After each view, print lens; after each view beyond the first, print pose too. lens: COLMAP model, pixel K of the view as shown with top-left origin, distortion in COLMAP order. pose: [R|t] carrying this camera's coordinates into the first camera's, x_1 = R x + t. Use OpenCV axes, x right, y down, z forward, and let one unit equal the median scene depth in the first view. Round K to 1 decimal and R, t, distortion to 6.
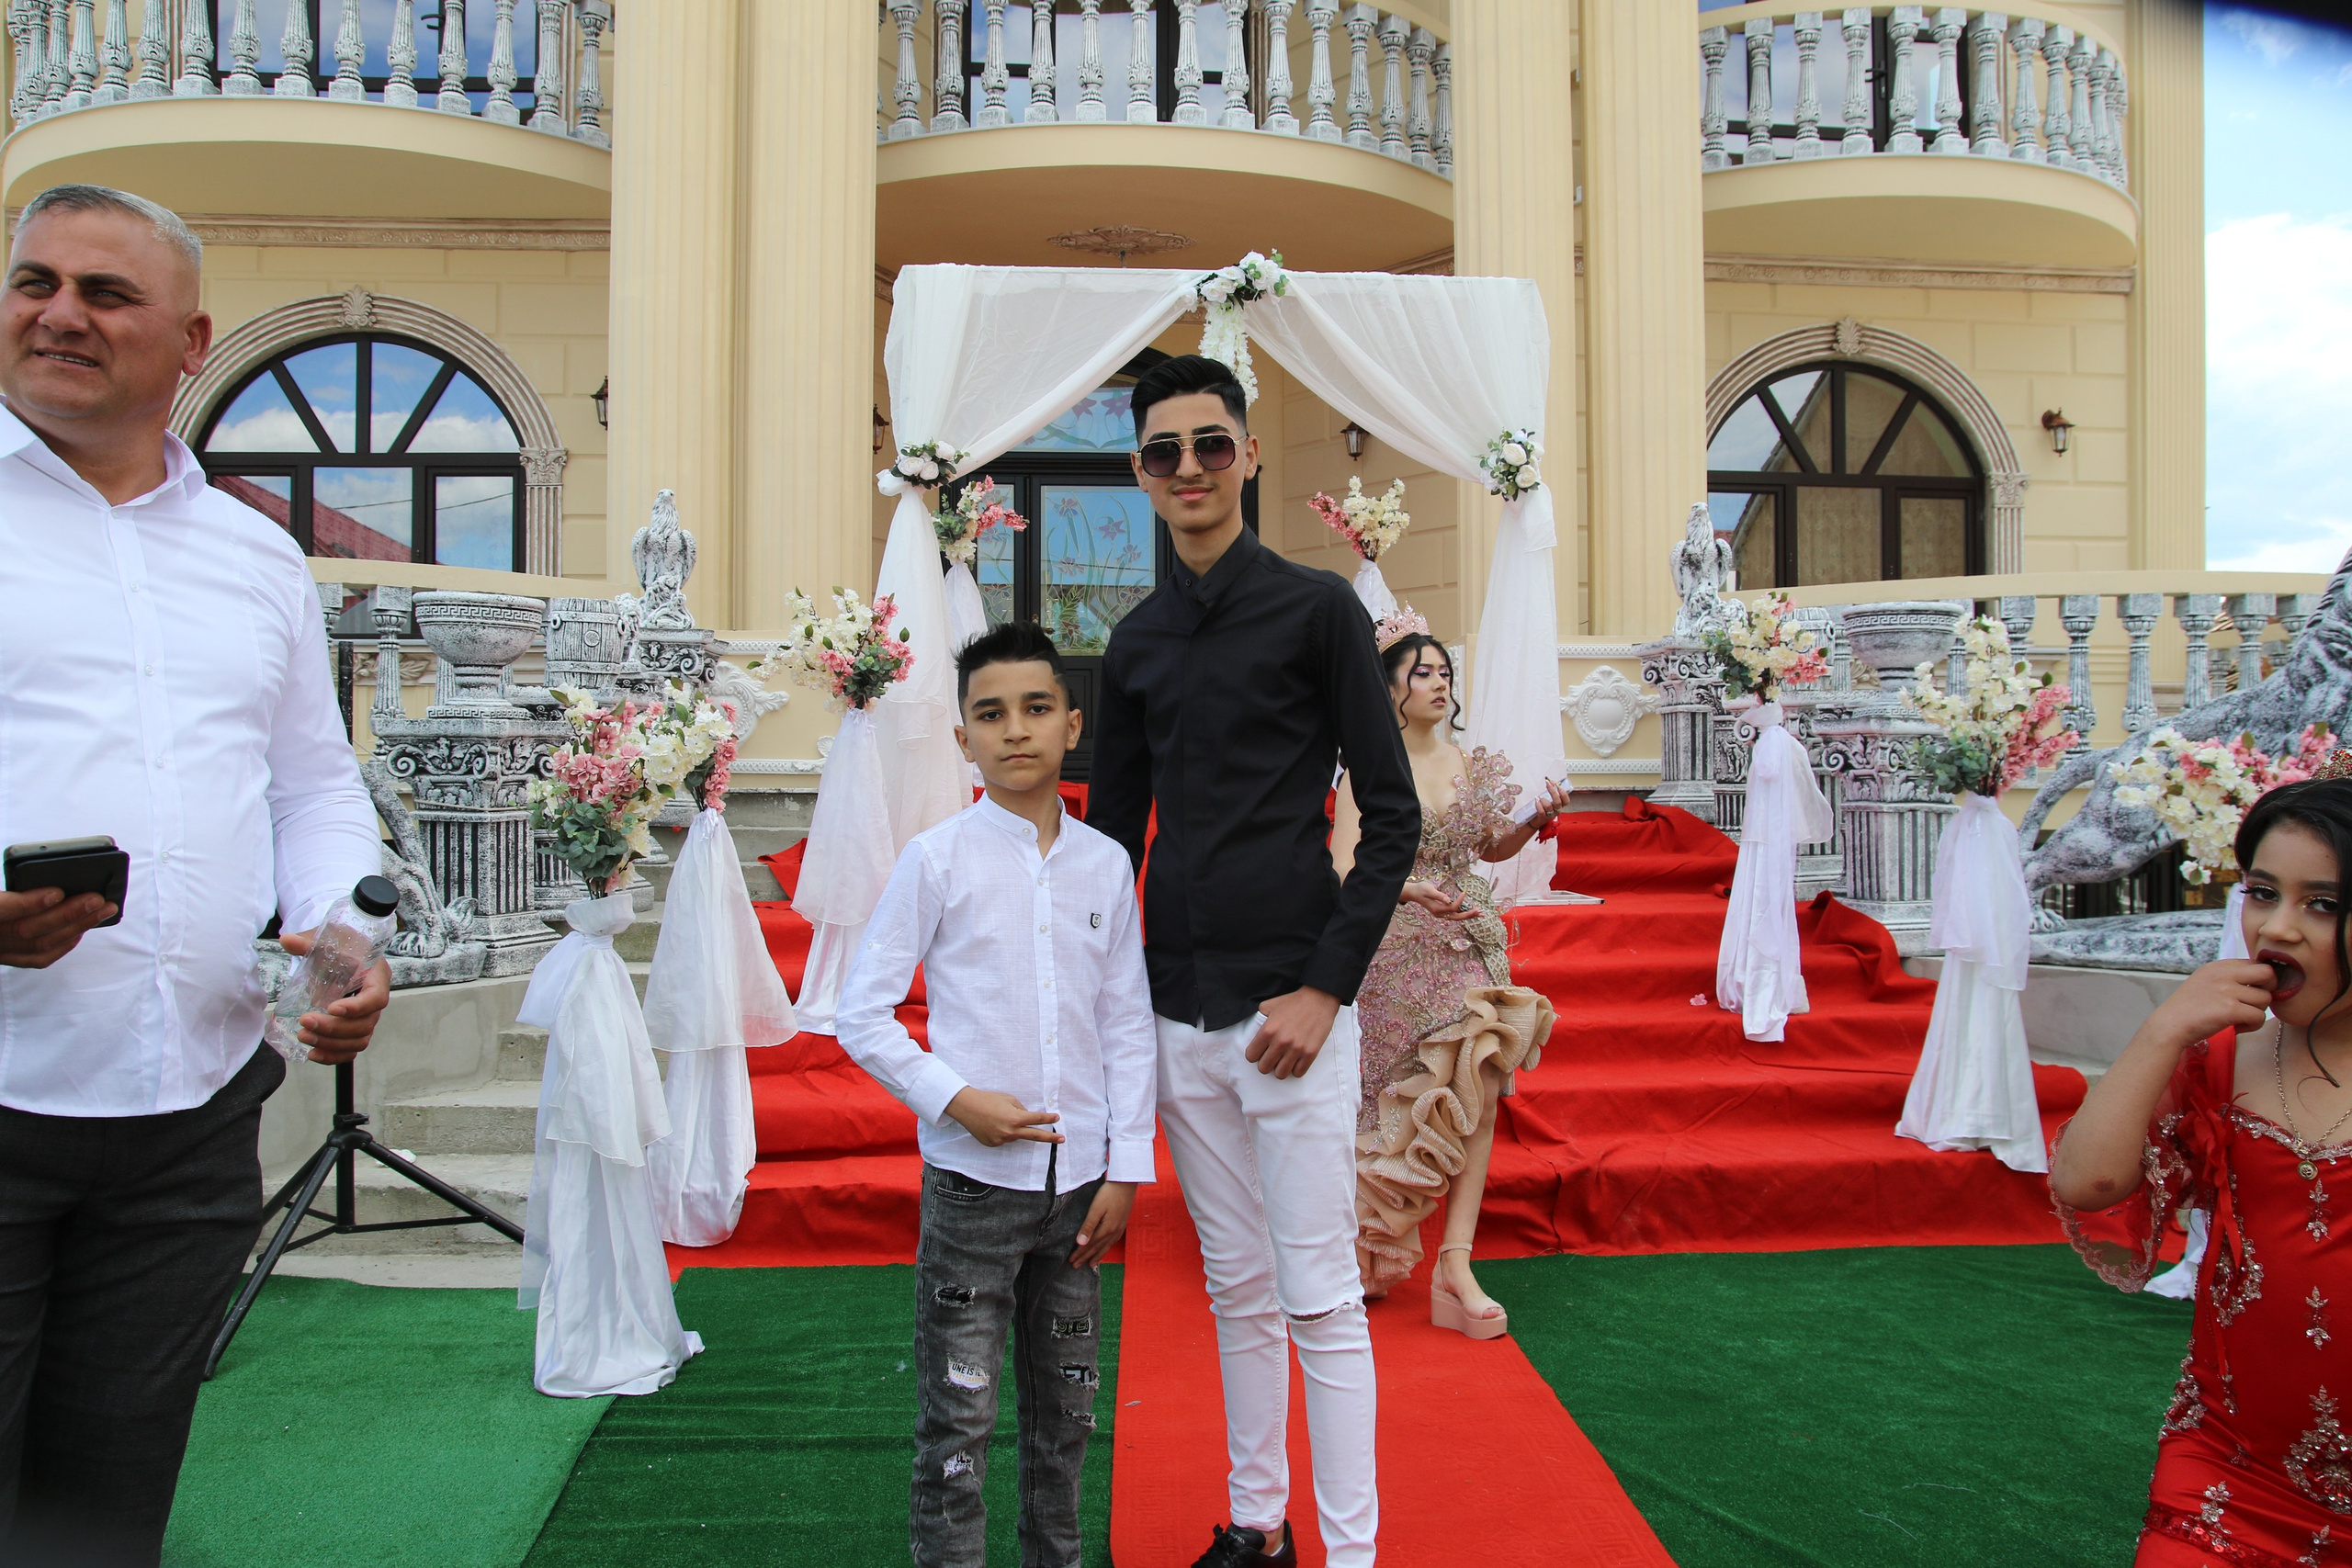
lens RADIAL K [[1872.4, 0, 1154.6], [0, 1872.4, 823.7], [0, 0, 1]] dist [-0.127945, 0.119408]
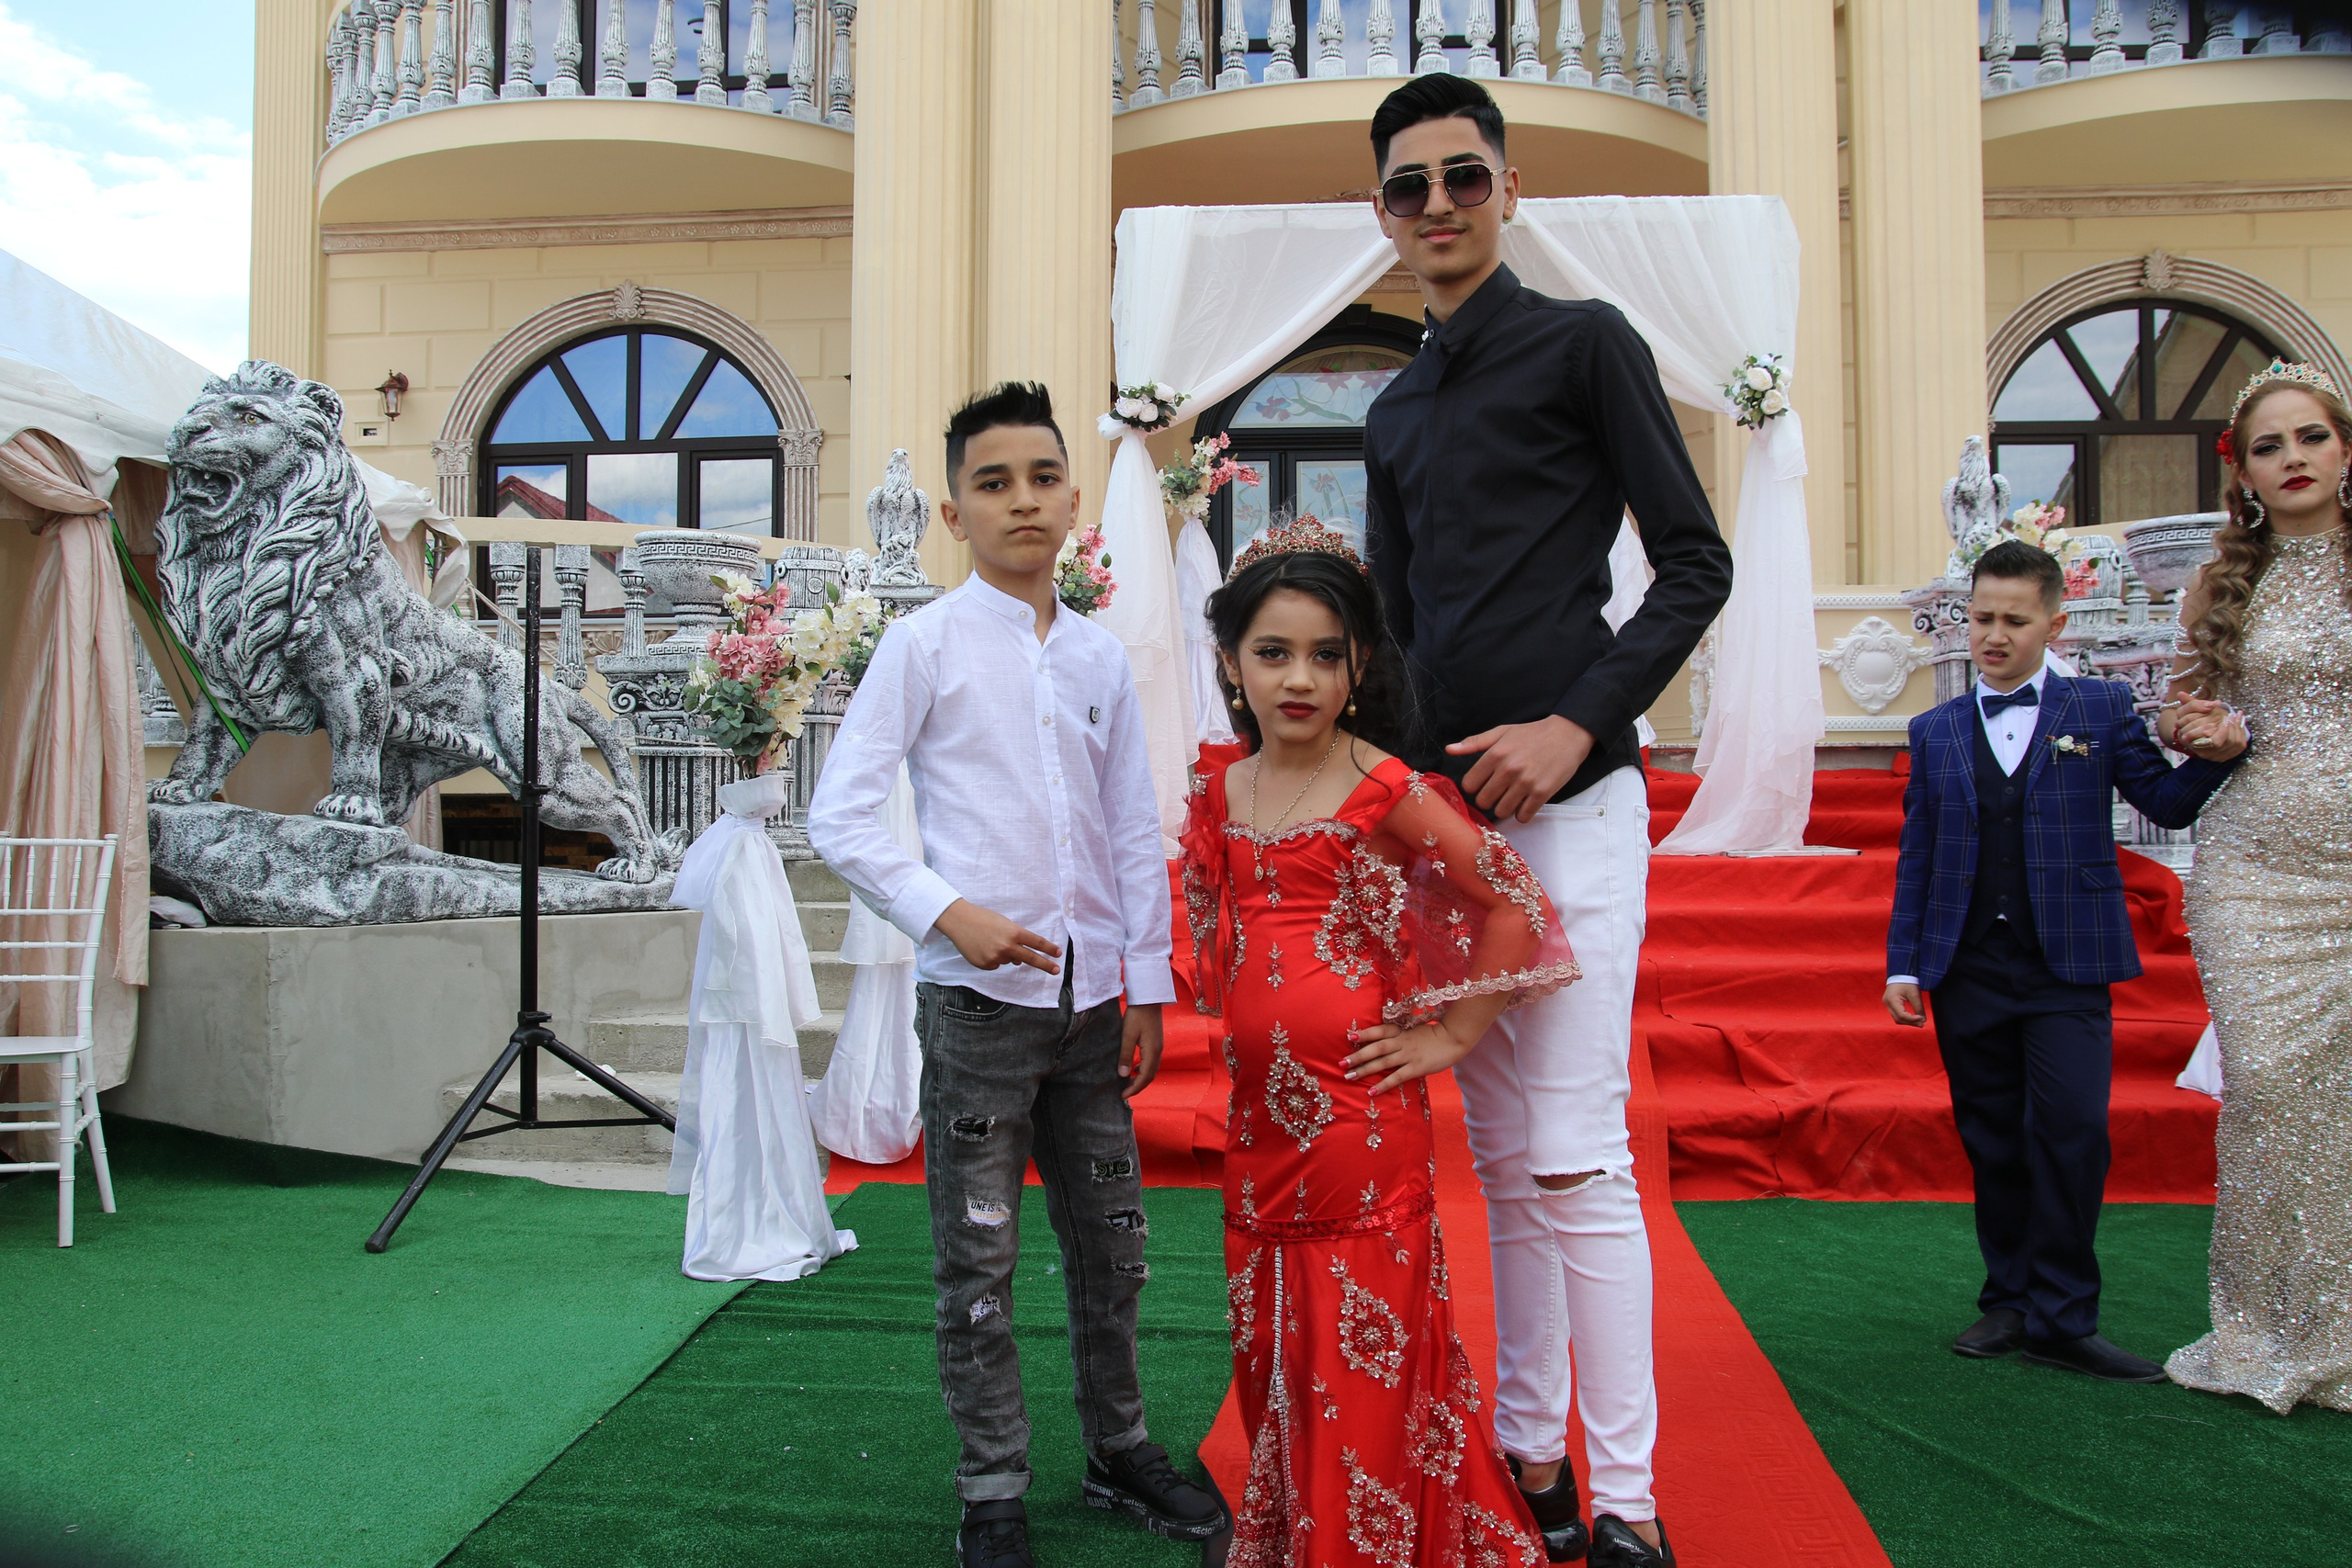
lens RADIAL K [[1873.9, 0, 1146.0], [0, 1873.9, 821.5], [0, 0, 1]] dist [-0.131727, 0.126468]
pose [[0.985976, 0.000582, -0.166885, 0.043627], [-0.003290, 0.999867, -0.015947, 0.044045], [0.166853, 0.016273, 0.985847, 0.027463]]
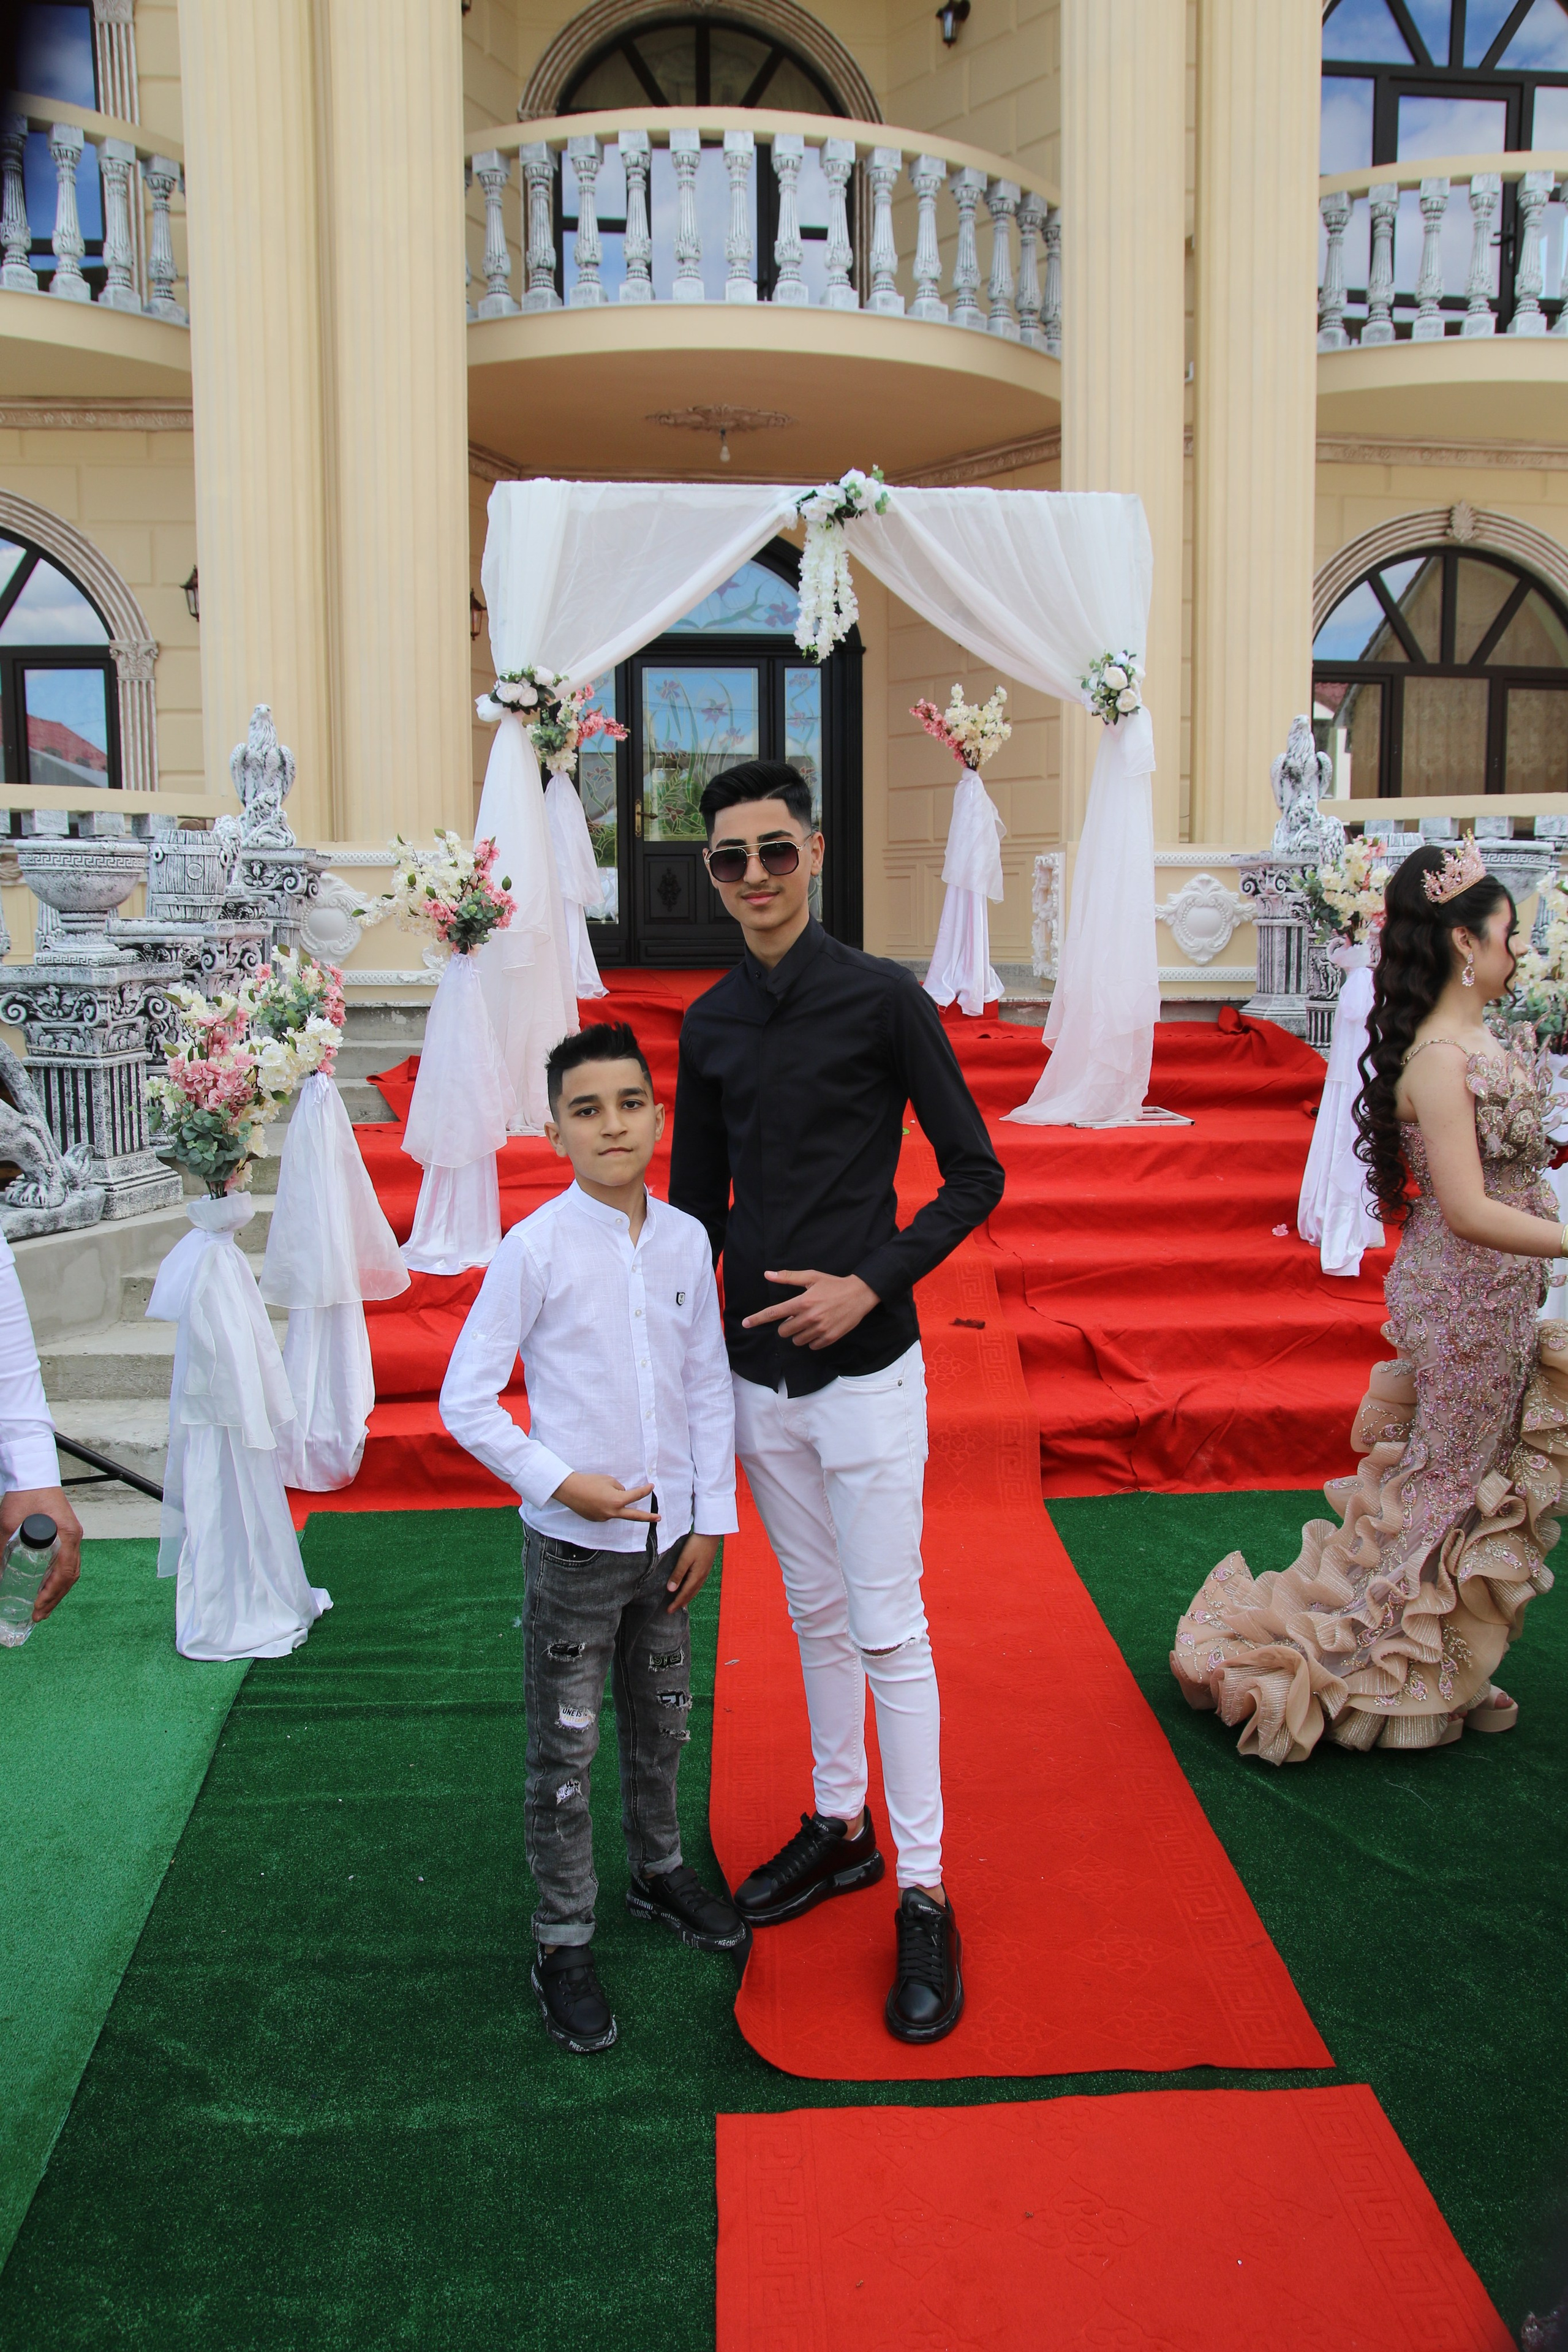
lens RADIAL K [[1875.3, 0, 793.6], [0, 1875.3, 1214.8], [0, 0, 1]] dist [-0.122313, 0.091926]
pose [[0.999867, -0.003630, 0.015885, 0.004493], [0.001375, 0.990192, 0.139703, -0.054388], [-0.016237, -0.139663, 0.990066, -0.024057]]
